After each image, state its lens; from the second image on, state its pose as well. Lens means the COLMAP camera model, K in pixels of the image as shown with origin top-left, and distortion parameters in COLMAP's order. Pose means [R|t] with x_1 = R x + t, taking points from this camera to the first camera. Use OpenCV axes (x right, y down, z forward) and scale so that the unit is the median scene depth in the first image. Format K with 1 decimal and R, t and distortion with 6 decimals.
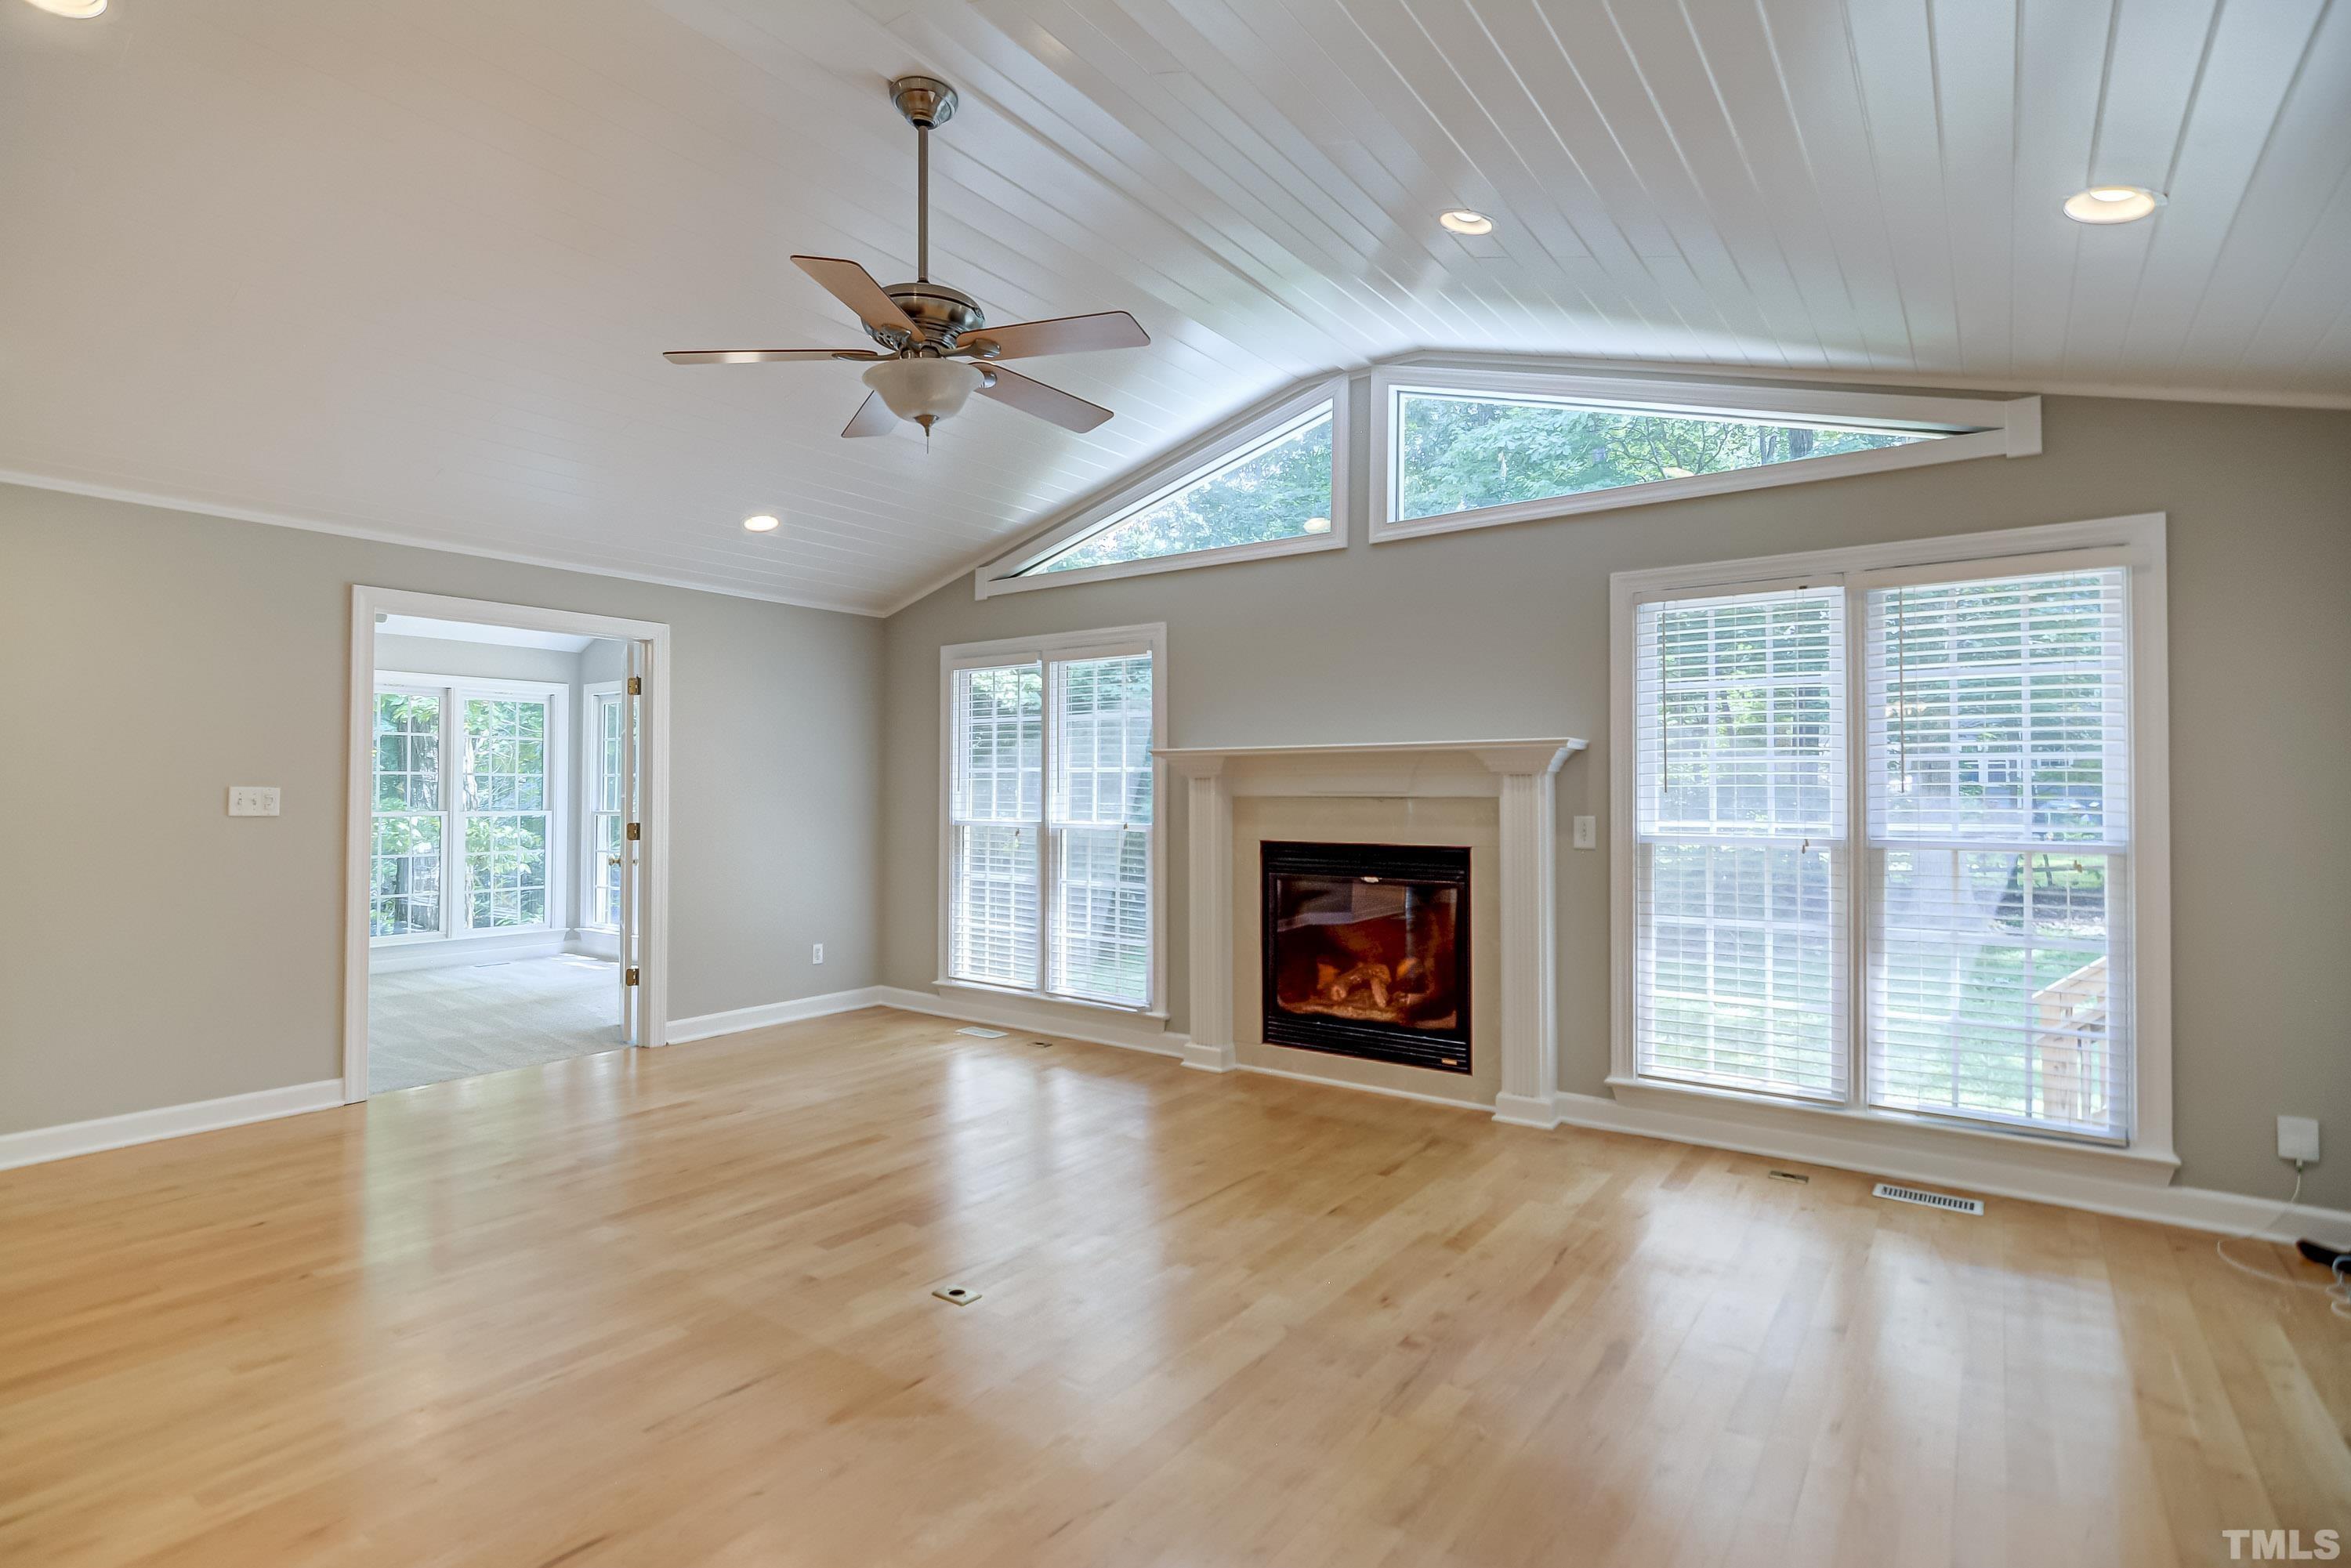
lens RADIAL K [[1135.8, 0, 1158.6], [0, 1135.8, 776.1], [0, 0, 1]] dist [-0.010007, 0.002456]
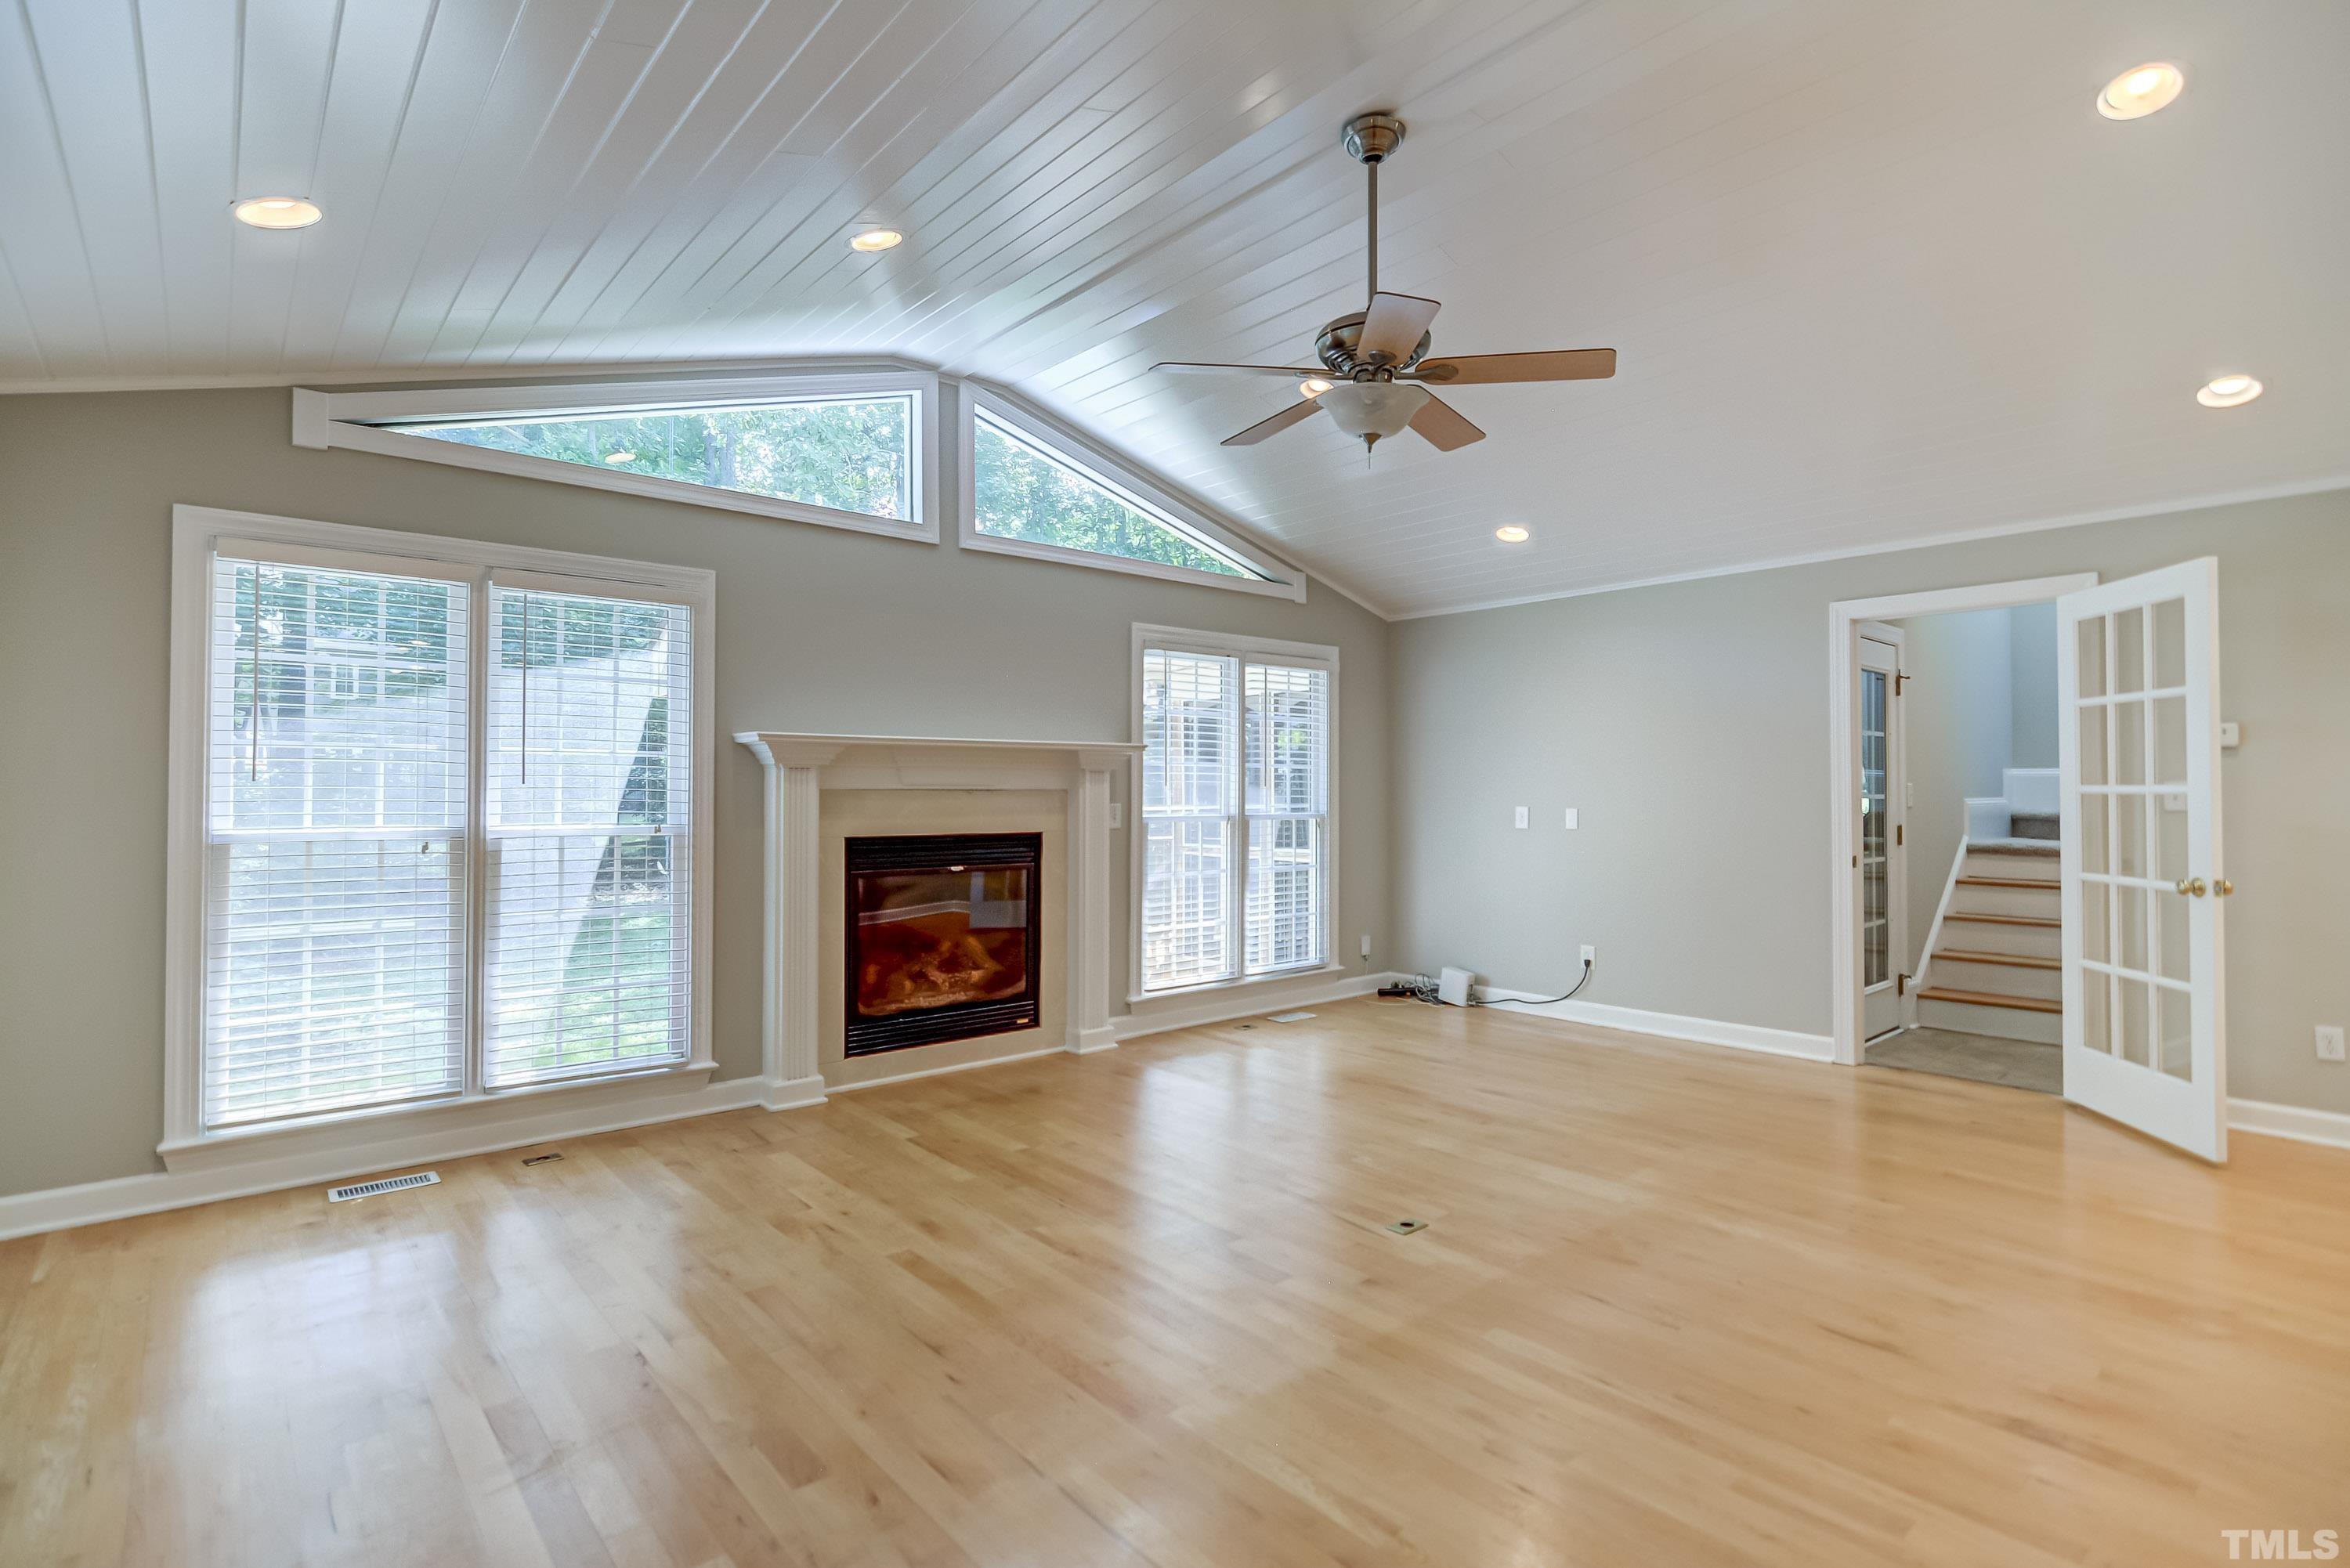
lens RADIAL K [[1135.3, 0, 1157.4], [0, 1135.3, 782.4], [0, 0, 1]] dist [-0.010007, 0.002456]
pose [[0.230186, 0.003616, 0.973140, -0.772251], [-0.017546, 0.999846, 0.000435, 0.007787], [-0.972989, -0.017175, 0.230214, 0.566179]]
